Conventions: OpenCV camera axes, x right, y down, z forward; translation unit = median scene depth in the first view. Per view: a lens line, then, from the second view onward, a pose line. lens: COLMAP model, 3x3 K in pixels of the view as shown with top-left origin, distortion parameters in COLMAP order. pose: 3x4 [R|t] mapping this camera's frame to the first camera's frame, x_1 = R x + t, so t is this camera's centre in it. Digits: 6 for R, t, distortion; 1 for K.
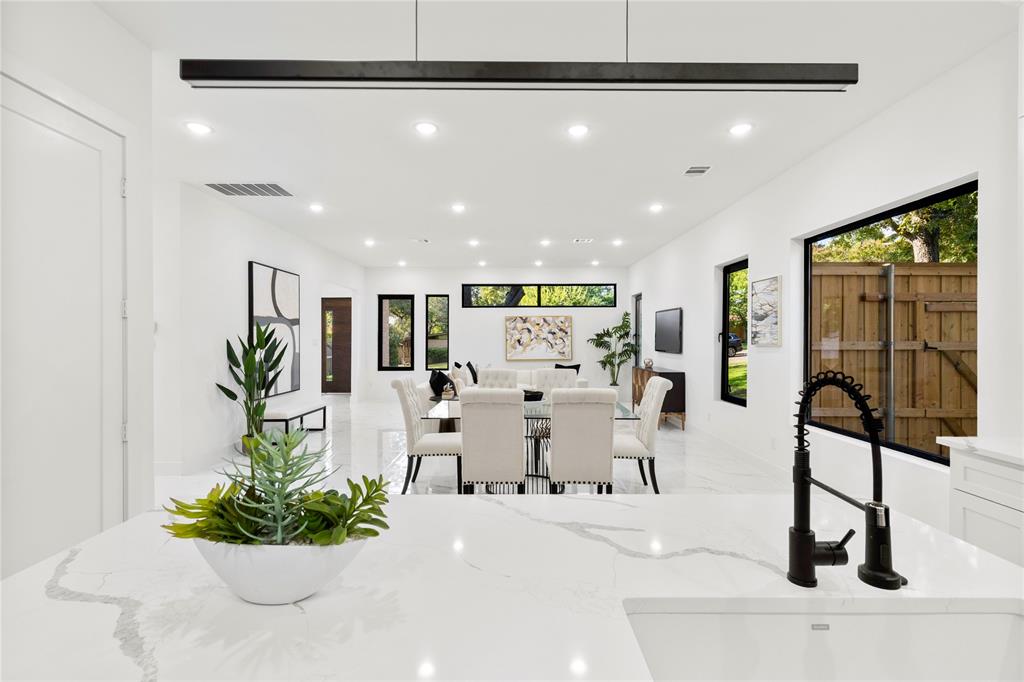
lens RADIAL K [[466.1, 0, 514.9], [0, 466.1, 333.8], [0, 0, 1]] dist [0.011762, -0.001025]
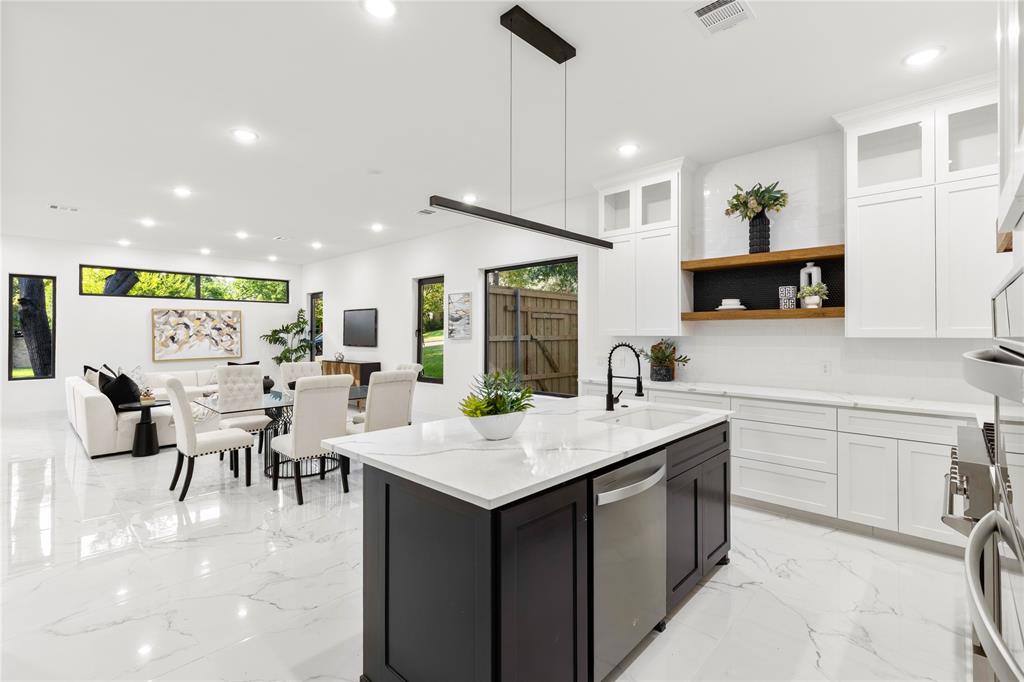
lens RADIAL K [[466.1, 0, 516.0], [0, 466.1, 332.7], [0, 0, 1]] dist [0.011762, -0.001025]
pose [[0.693353, -0.000128, 0.720598, -0.184703], [-0.004209, 0.999982, 0.004228, -0.000344], [-0.720586, -0.005964, 0.693340, -0.063297]]
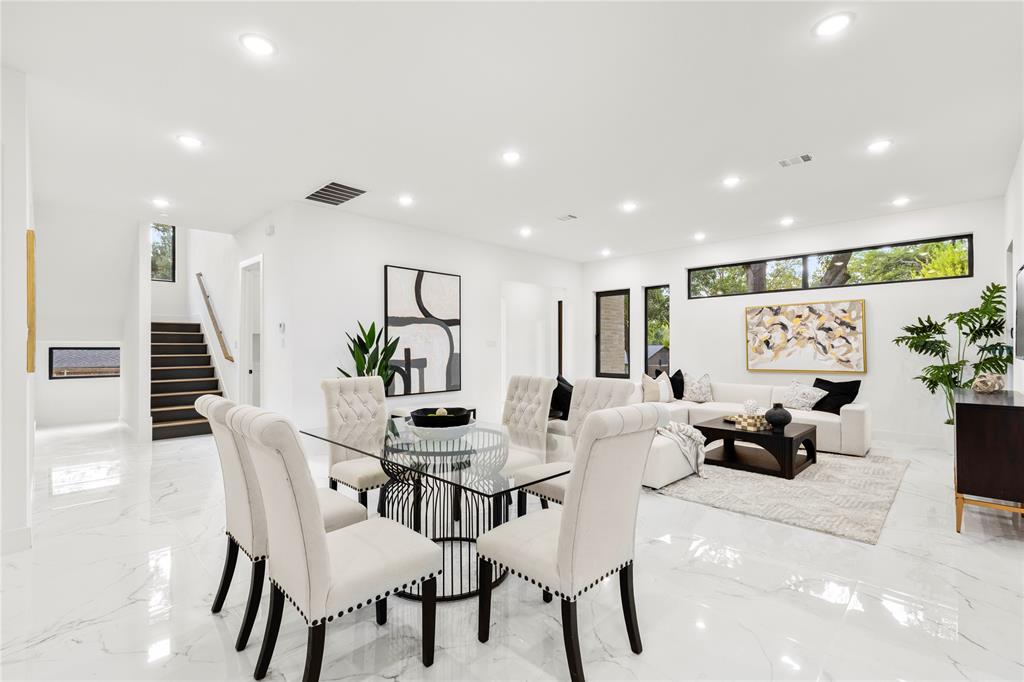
lens RADIAL K [[466.1, 0, 510.9], [0, 466.1, 344.3], [0, 0, 1]] dist [0.011762, -0.001025]
pose [[0.719334, -0.006181, -0.694637, 0.224775], [0.008582, 0.999963, -0.000012, 0.015865], [0.694611, -0.005953, 0.719361, 0.262417]]
